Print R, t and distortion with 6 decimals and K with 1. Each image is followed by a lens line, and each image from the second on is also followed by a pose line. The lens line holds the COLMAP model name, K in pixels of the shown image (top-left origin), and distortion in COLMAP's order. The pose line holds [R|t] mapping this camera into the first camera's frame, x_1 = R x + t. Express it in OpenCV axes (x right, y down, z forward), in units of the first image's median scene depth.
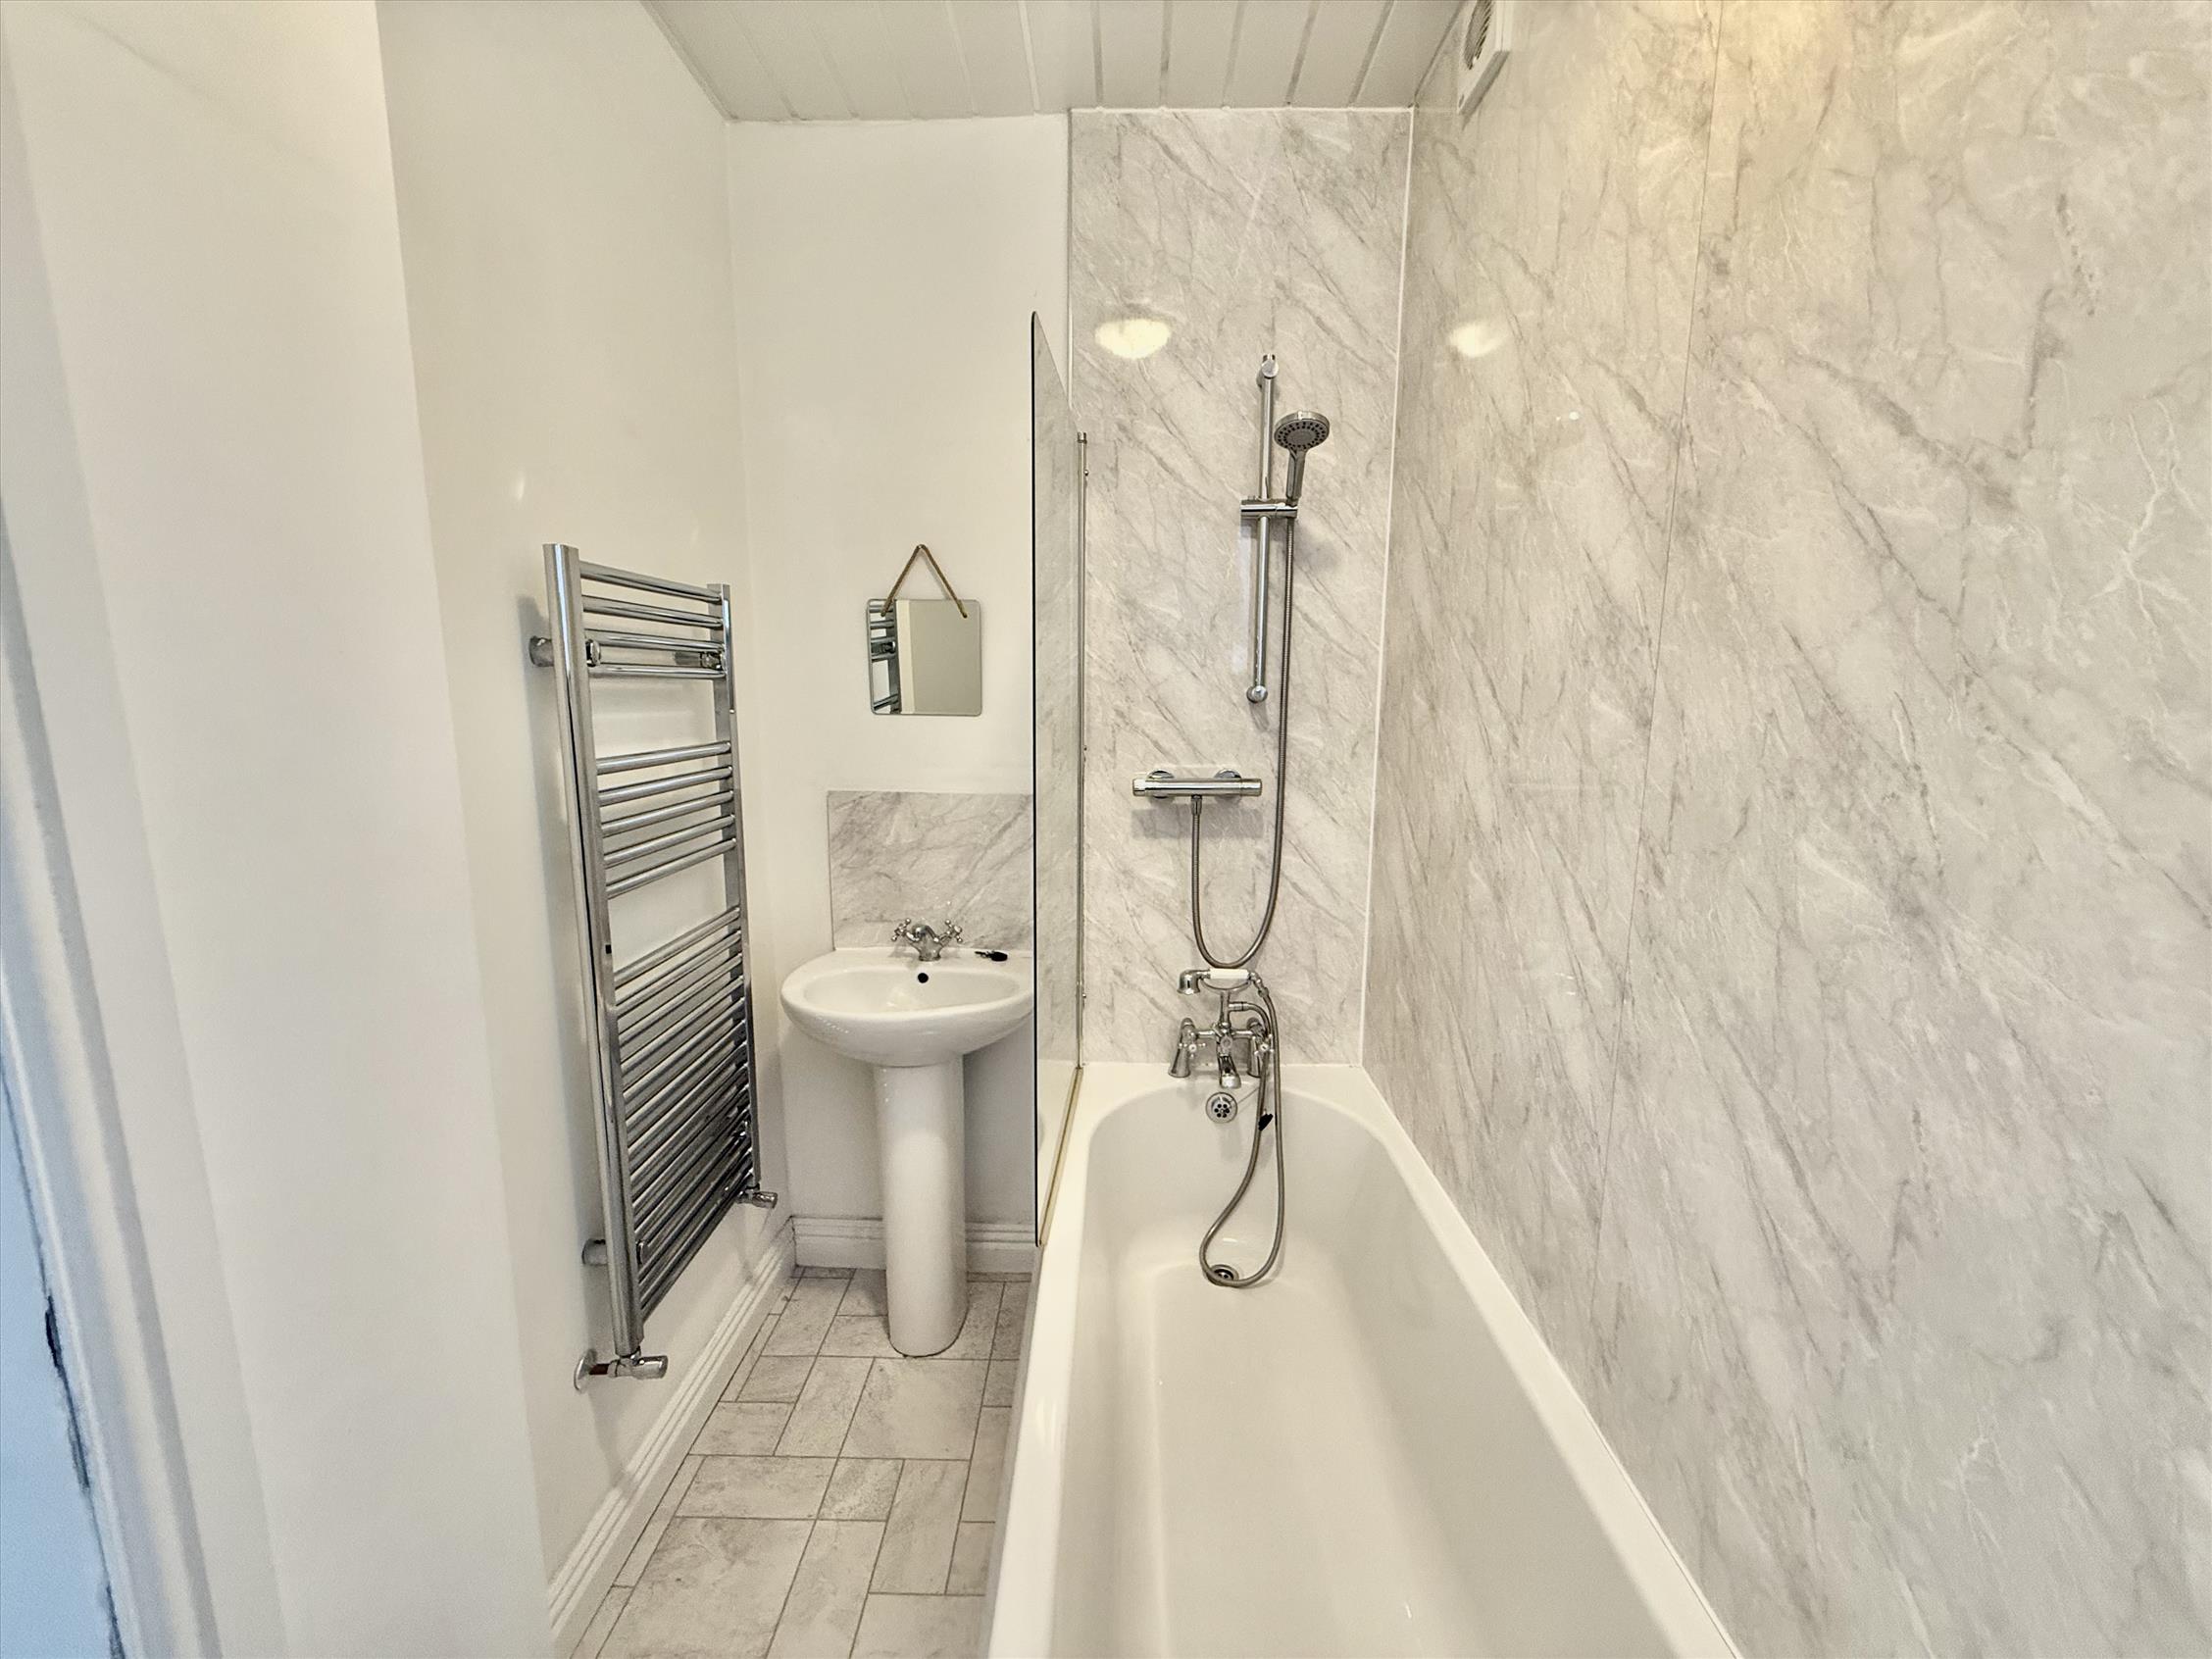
lens RADIAL K [[882.0, 0, 1107.5], [0, 882.0, 829.1], [0, 0, 1]] dist [-0.001762, -0.000602]
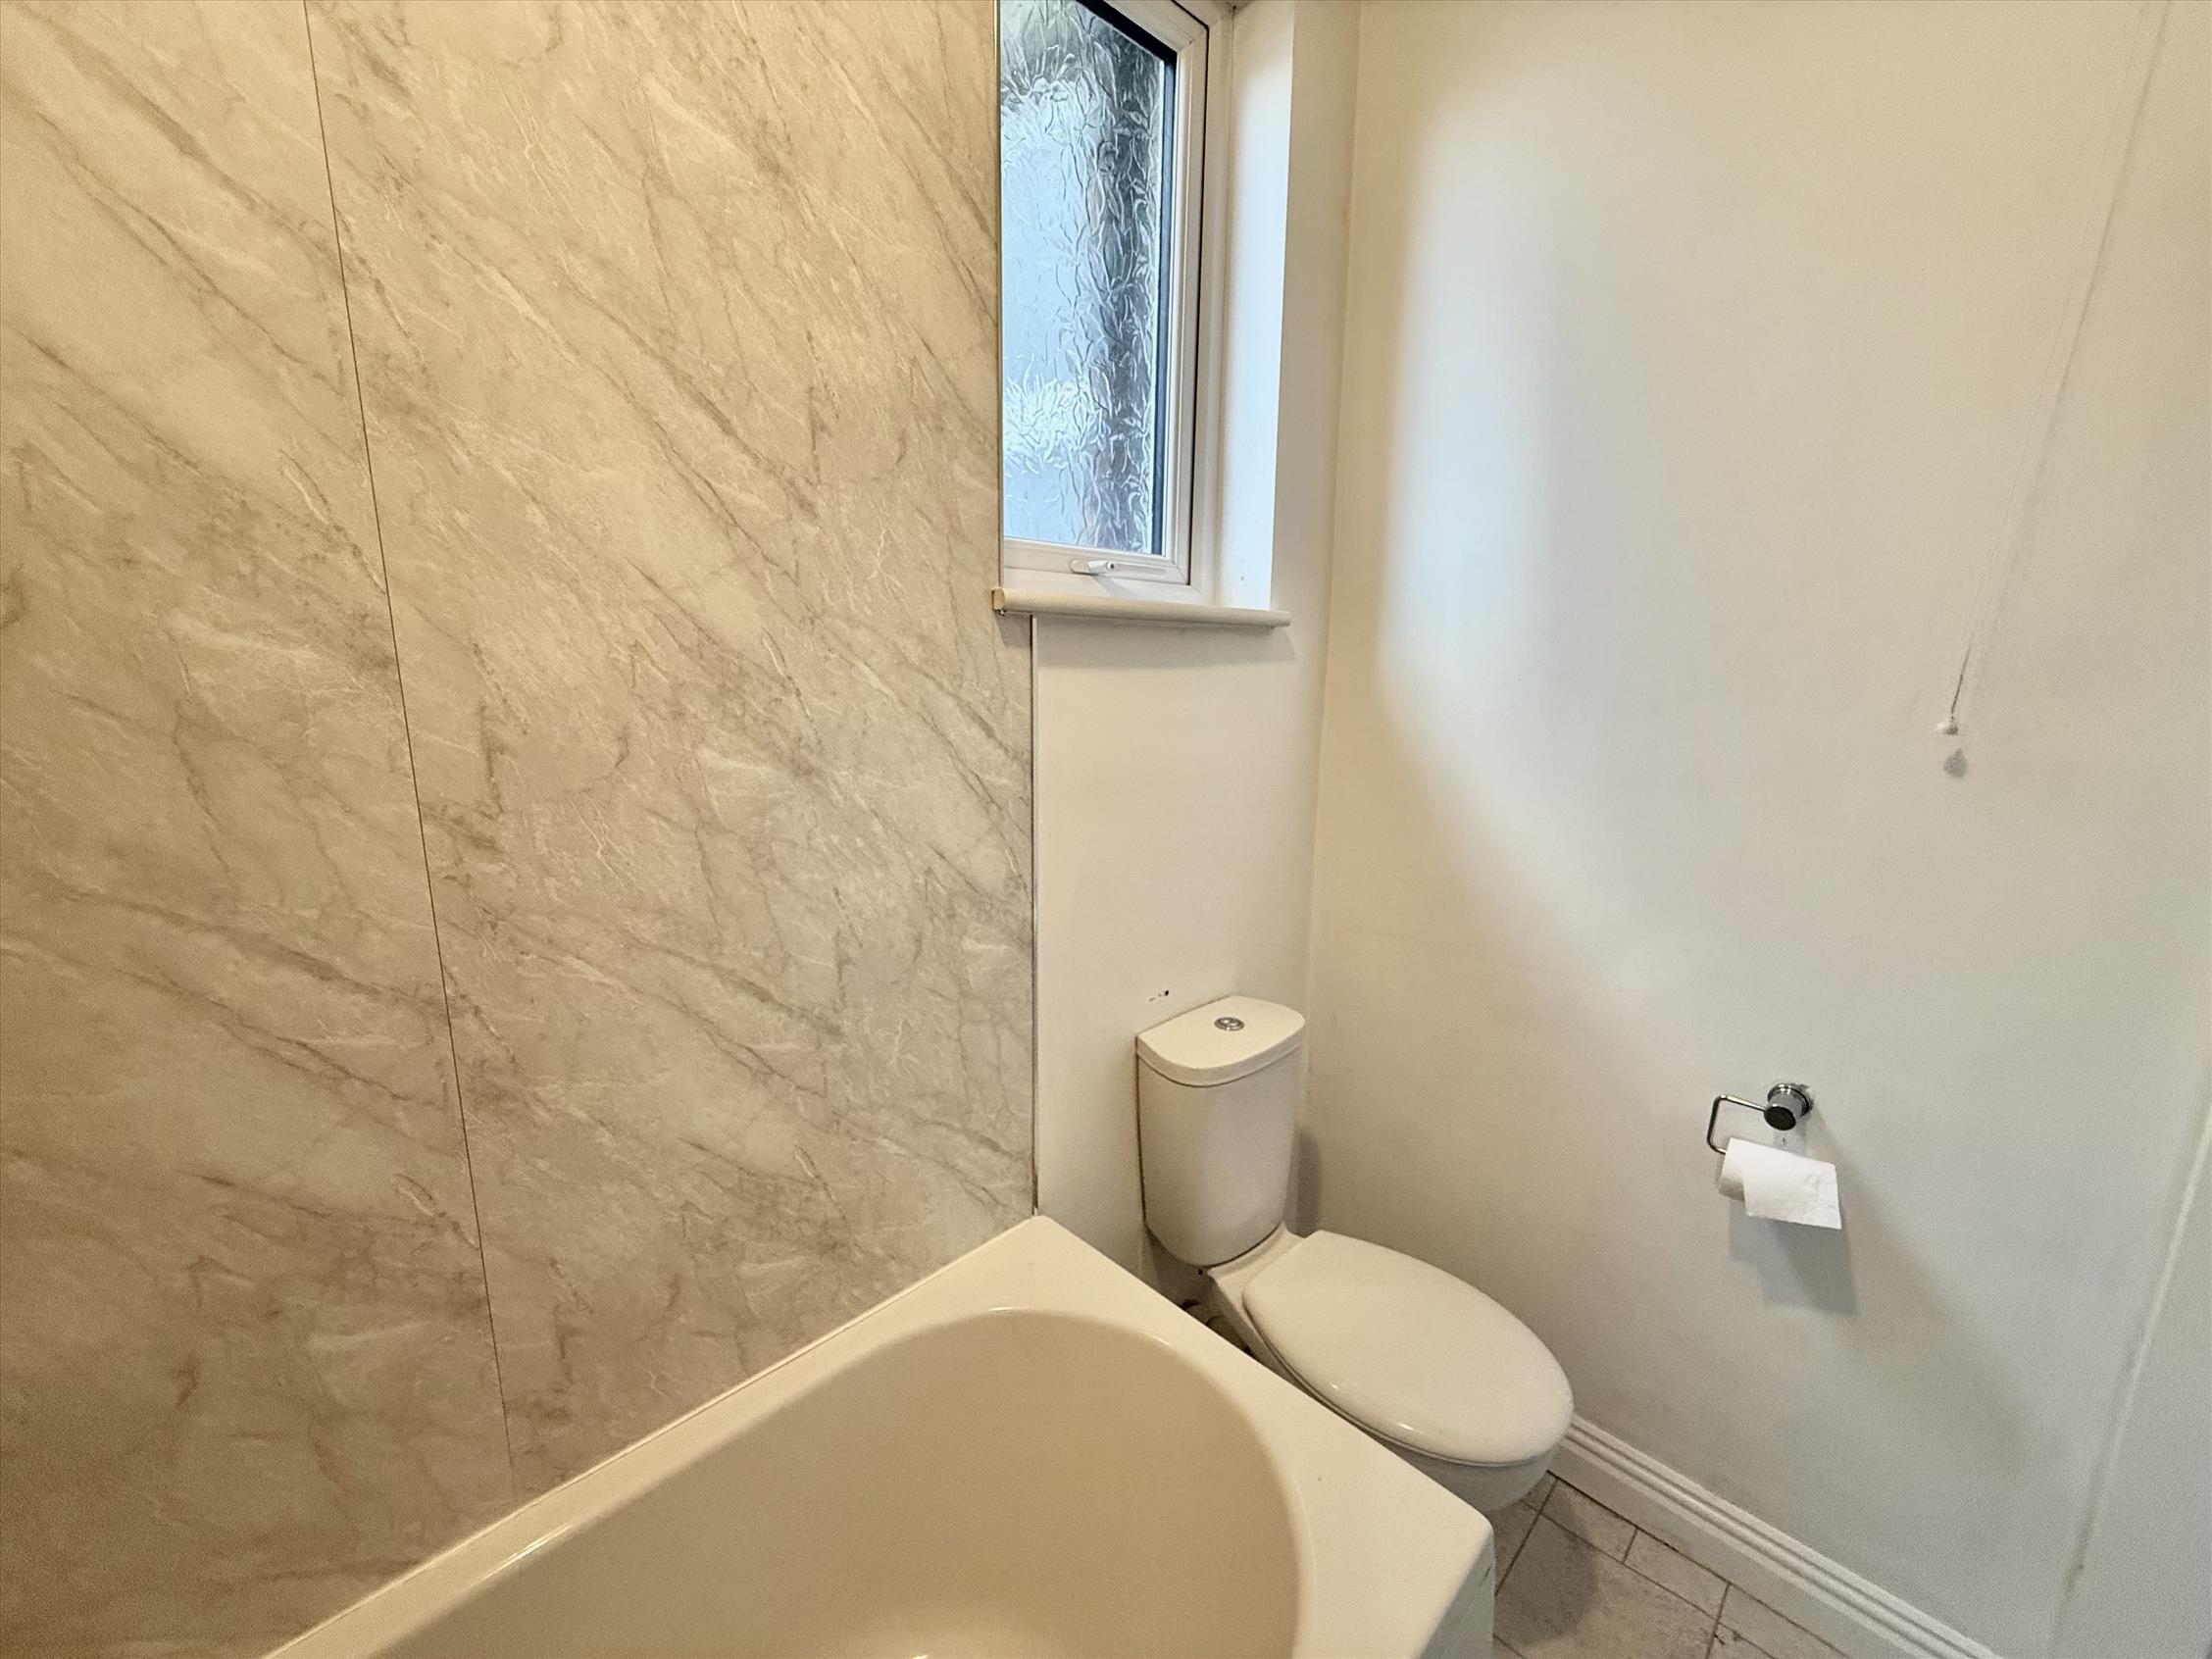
lens RADIAL K [[882.0, 0, 1106.0], [0, 882.0, 828.4], [0, 0, 1]] dist [-0.001762, -0.000602]
pose [[-0.718430, -0.151826, 0.678828, -0.485205], [0.096674, 0.944625, 0.313588, -0.227522], [-0.688849, 0.290915, -0.663970, 1.563202]]
